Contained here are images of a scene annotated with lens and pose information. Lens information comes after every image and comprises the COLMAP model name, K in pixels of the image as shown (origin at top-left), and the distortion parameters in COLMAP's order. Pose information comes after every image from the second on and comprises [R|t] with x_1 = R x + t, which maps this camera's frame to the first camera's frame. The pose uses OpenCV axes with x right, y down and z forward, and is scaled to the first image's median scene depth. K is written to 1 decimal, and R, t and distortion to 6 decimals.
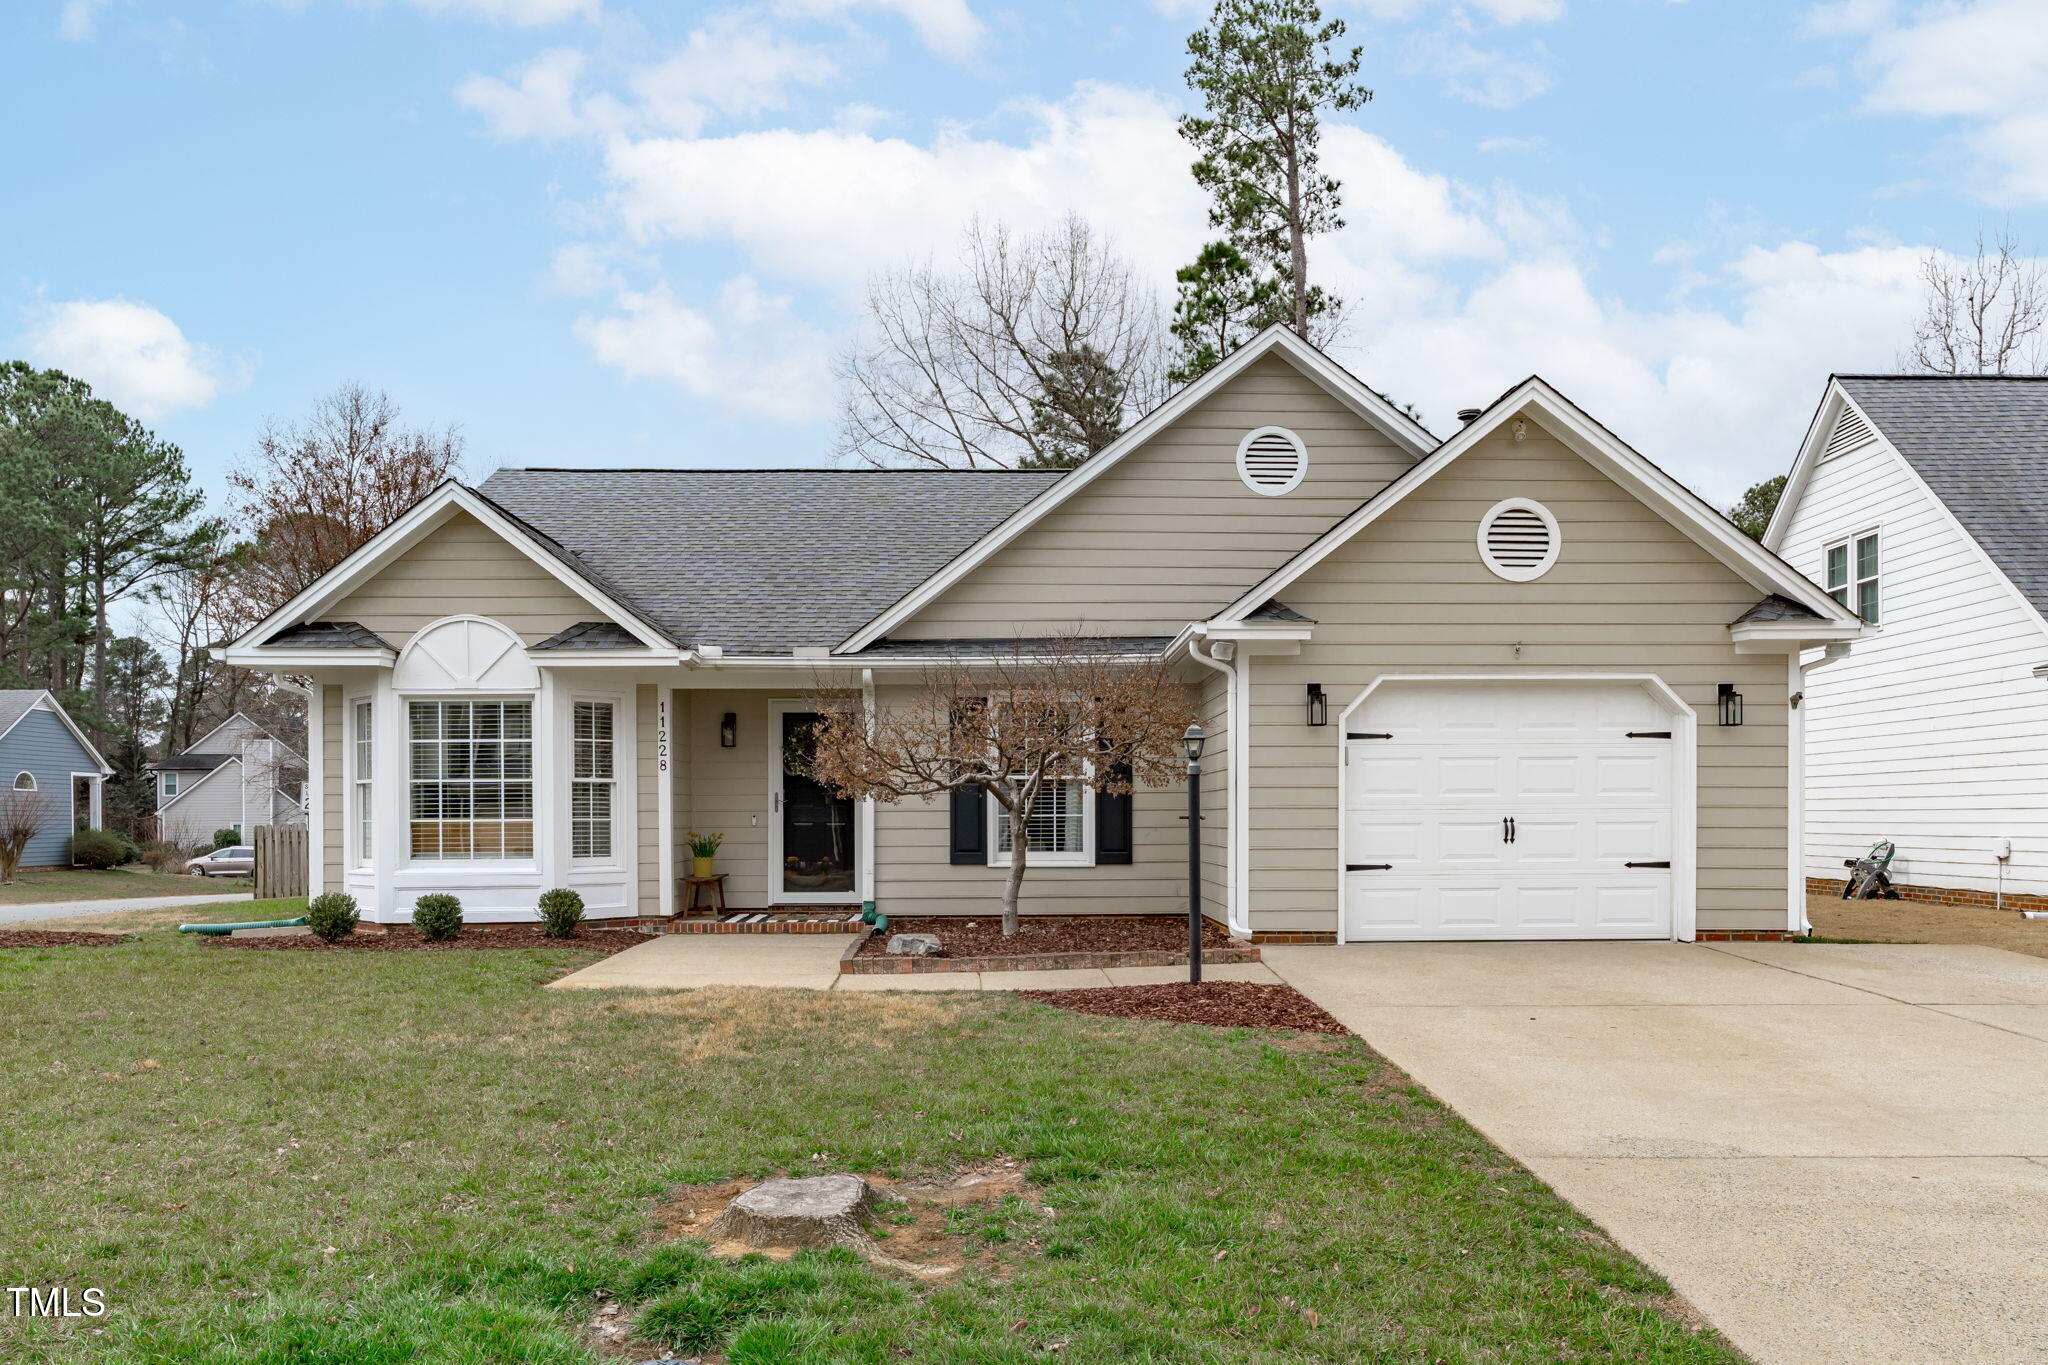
lens RADIAL K [[1469.8, 0, 1041.1], [0, 1469.8, 811.6], [0, 0, 1]] dist [-0.004647, 0.009443]
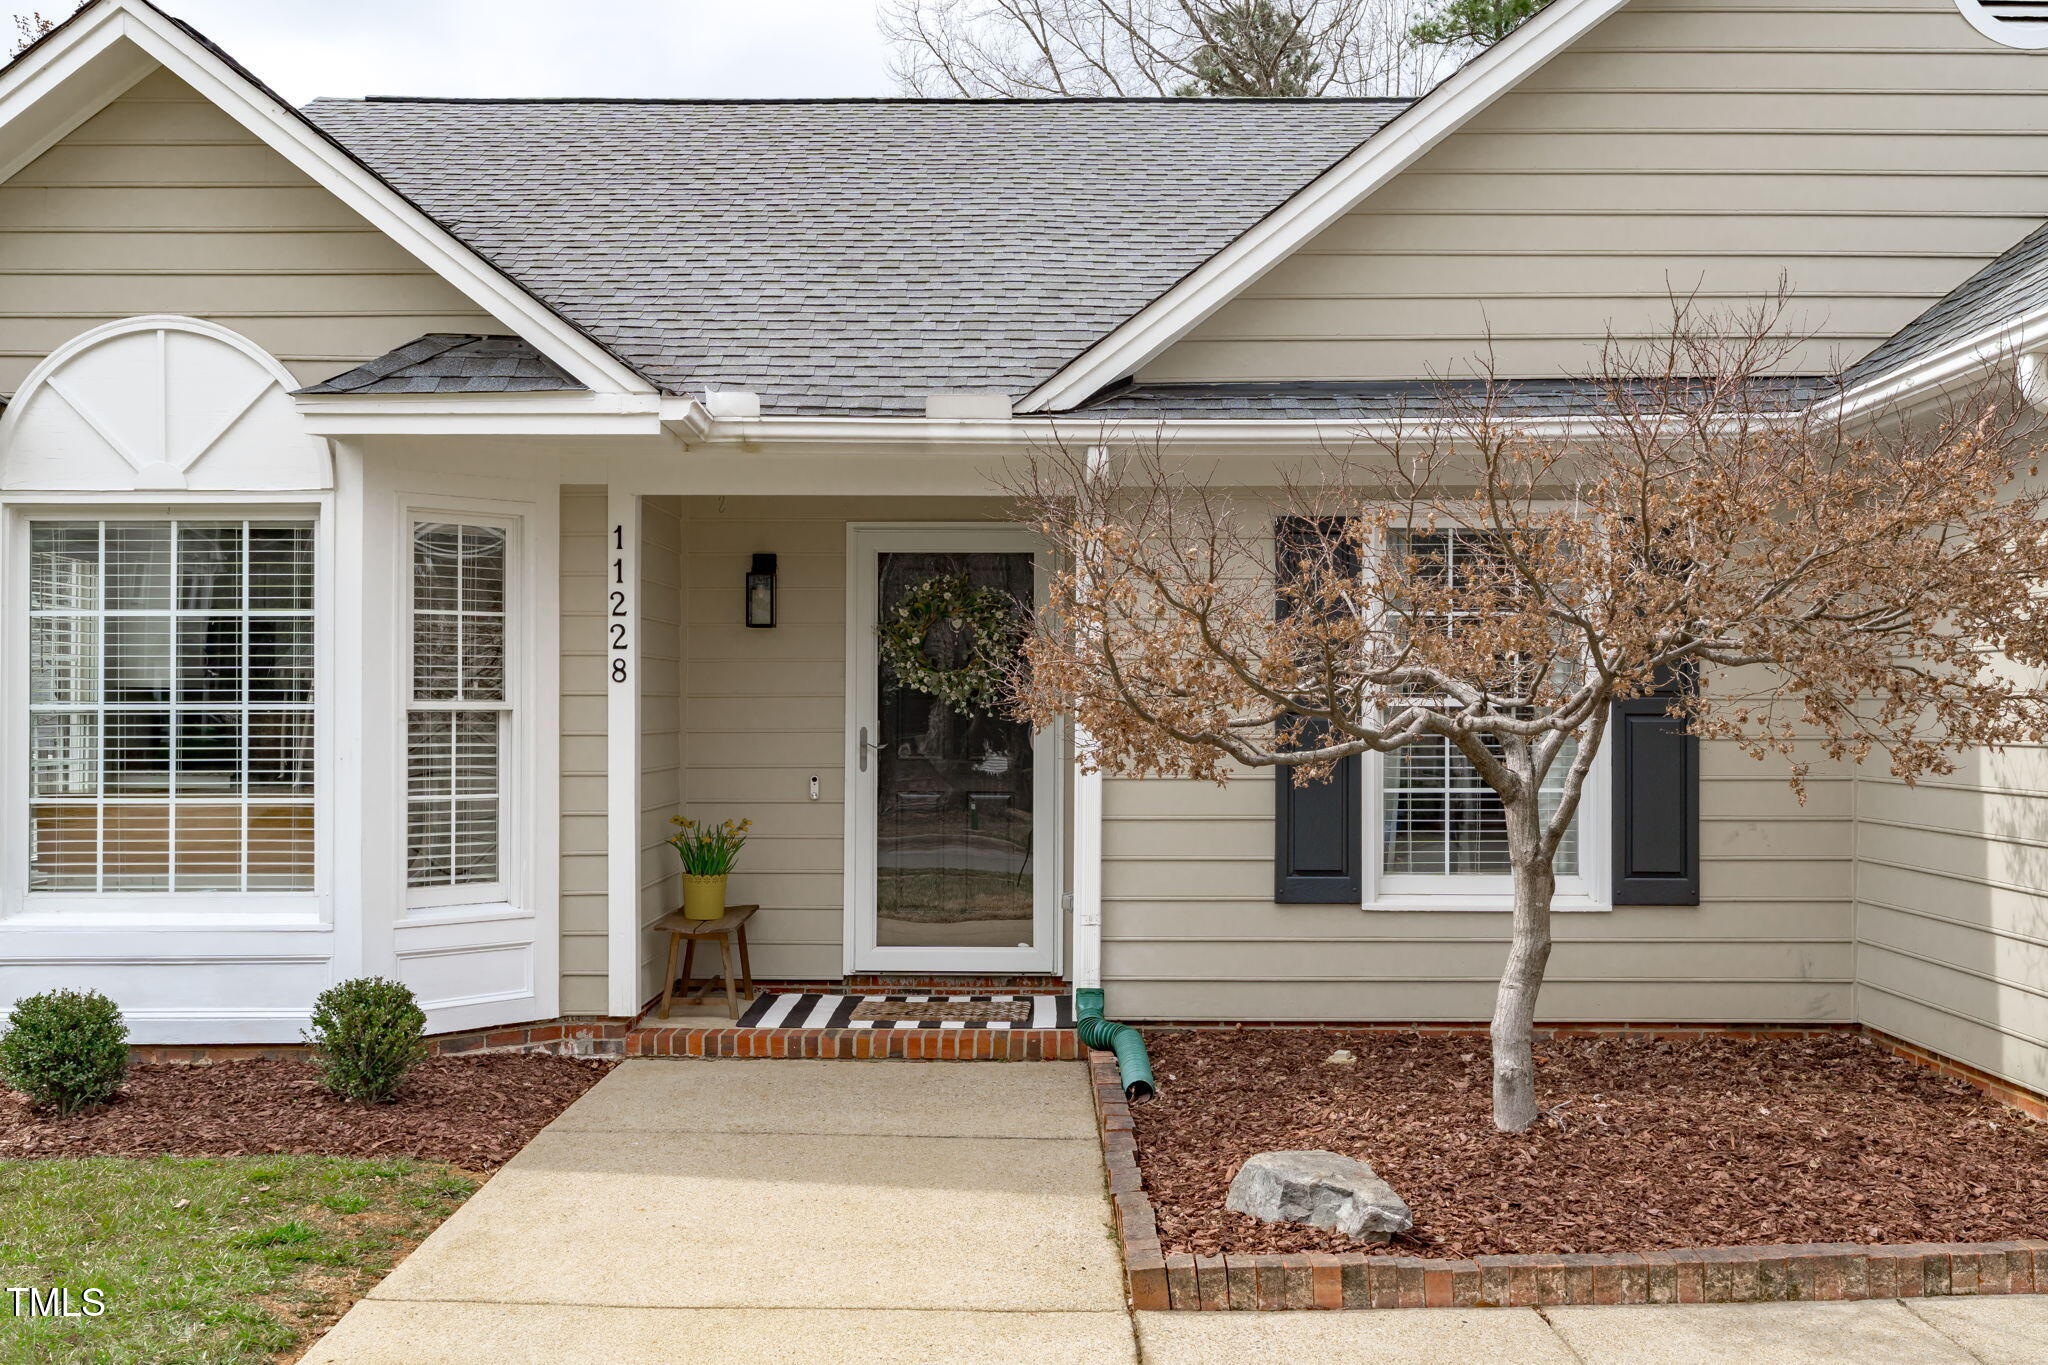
lens RADIAL K [[2018.7, 0, 1031.3], [0, 2018.7, 683.6], [0, 0, 1]] dist [0.009025, 0.000000]
pose [[0.998834, 0.005928, -0.047918, -0.106546], [-0.006400, 0.999933, -0.009696, -0.022717], [0.047858, 0.009991, 0.998804, 0.407970]]
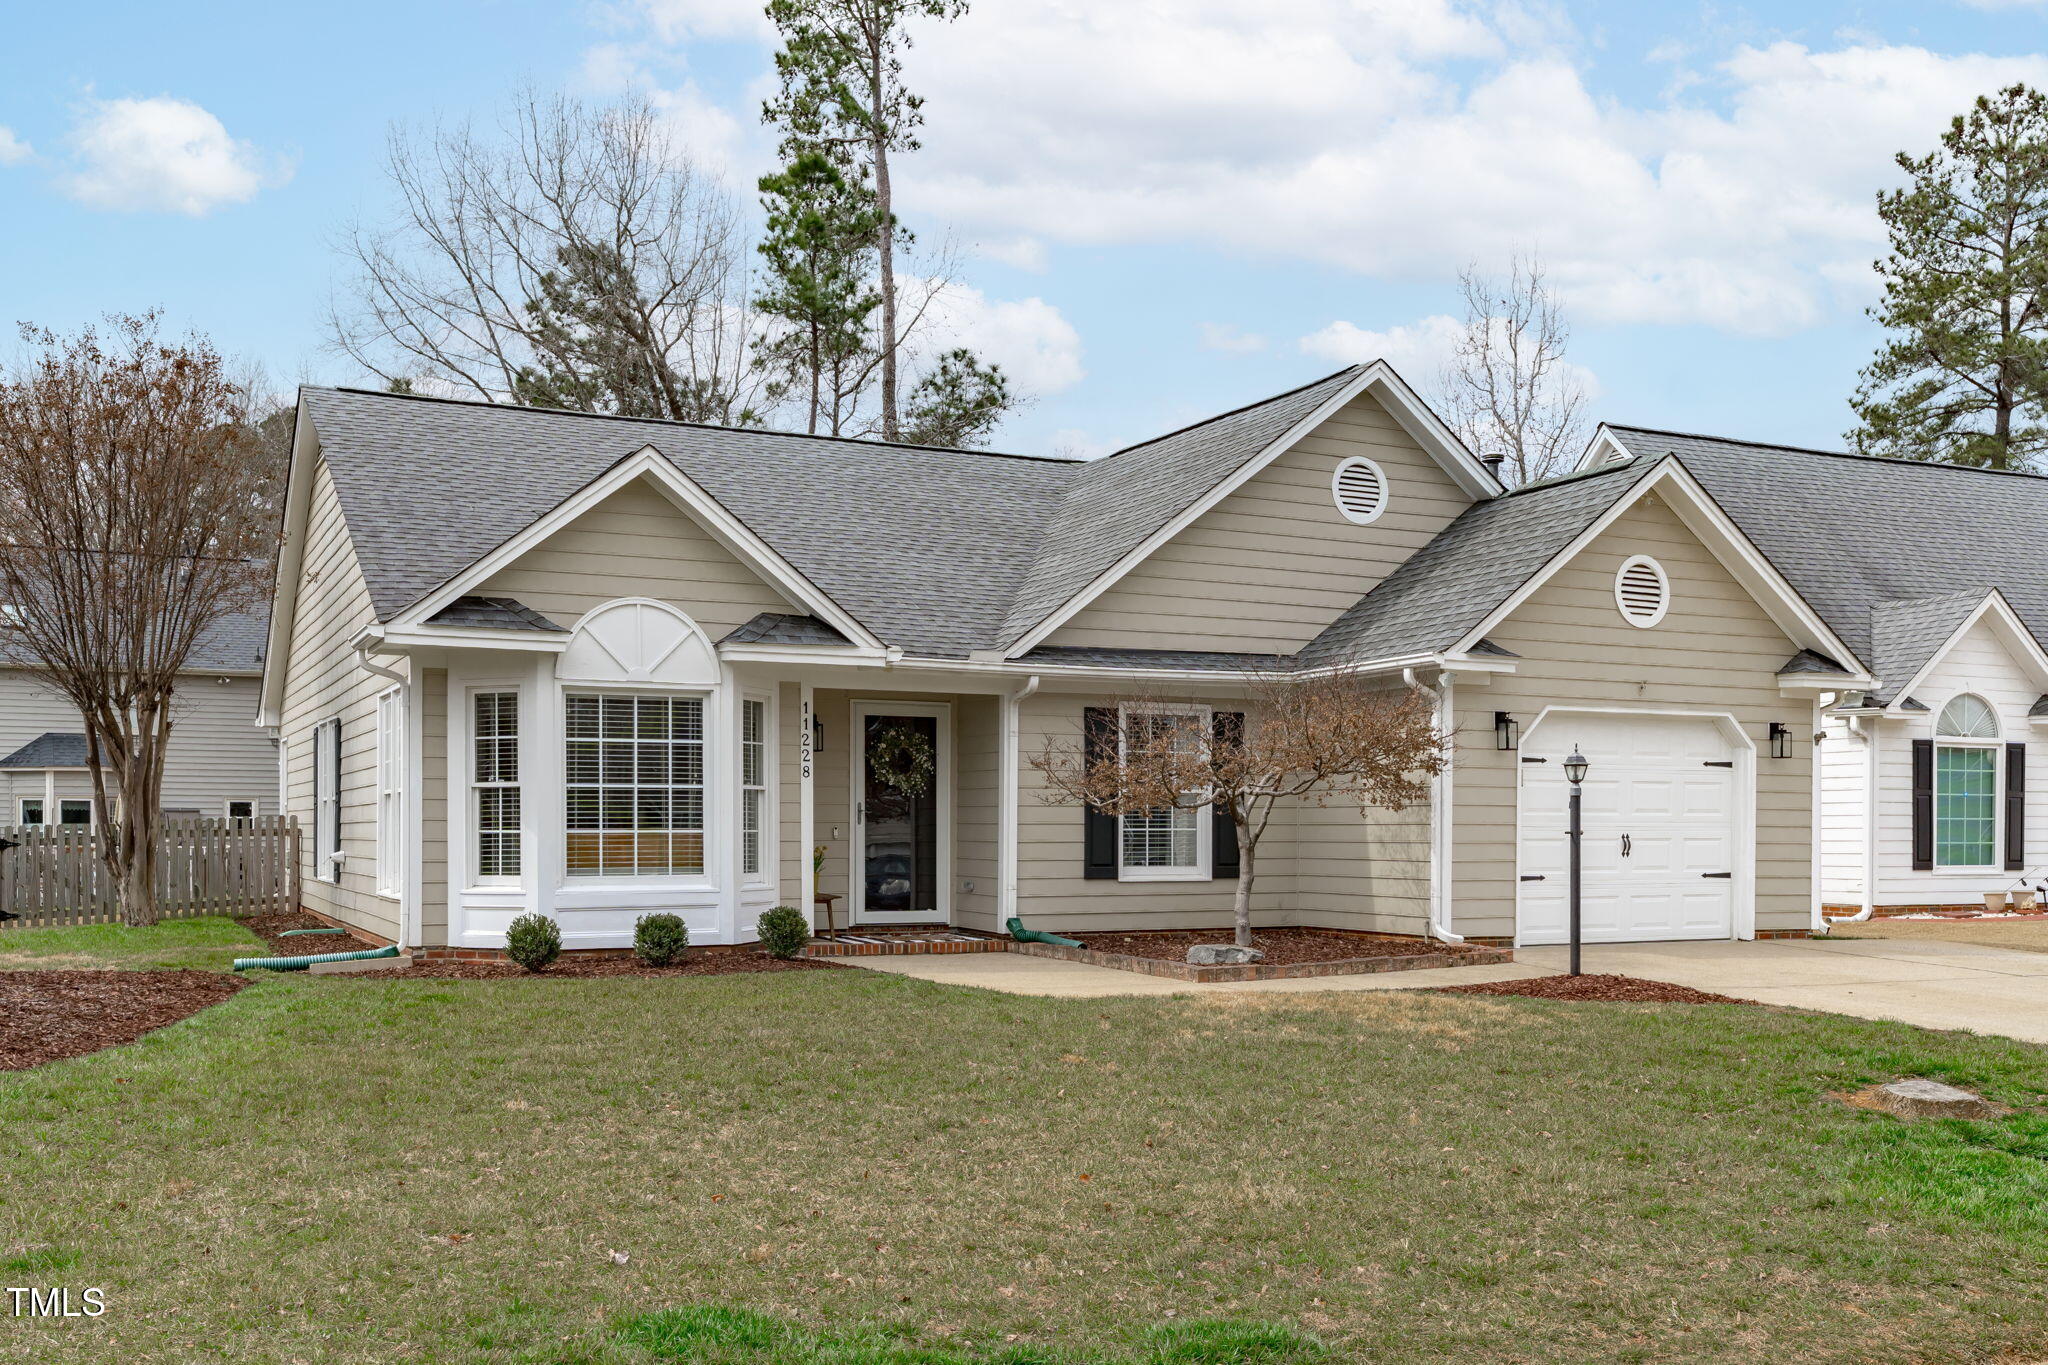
lens RADIAL K [[1841.9, 0, 1075.7], [0, 1841.9, 837.6], [0, 0, 1]] dist [0.009171, 0.011185]
pose [[0.910460, 0.004369, 0.413575, -0.577188], [-0.007135, 0.999961, 0.005144, 0.002088], [-0.413536, -0.007634, 0.910456, -0.108637]]
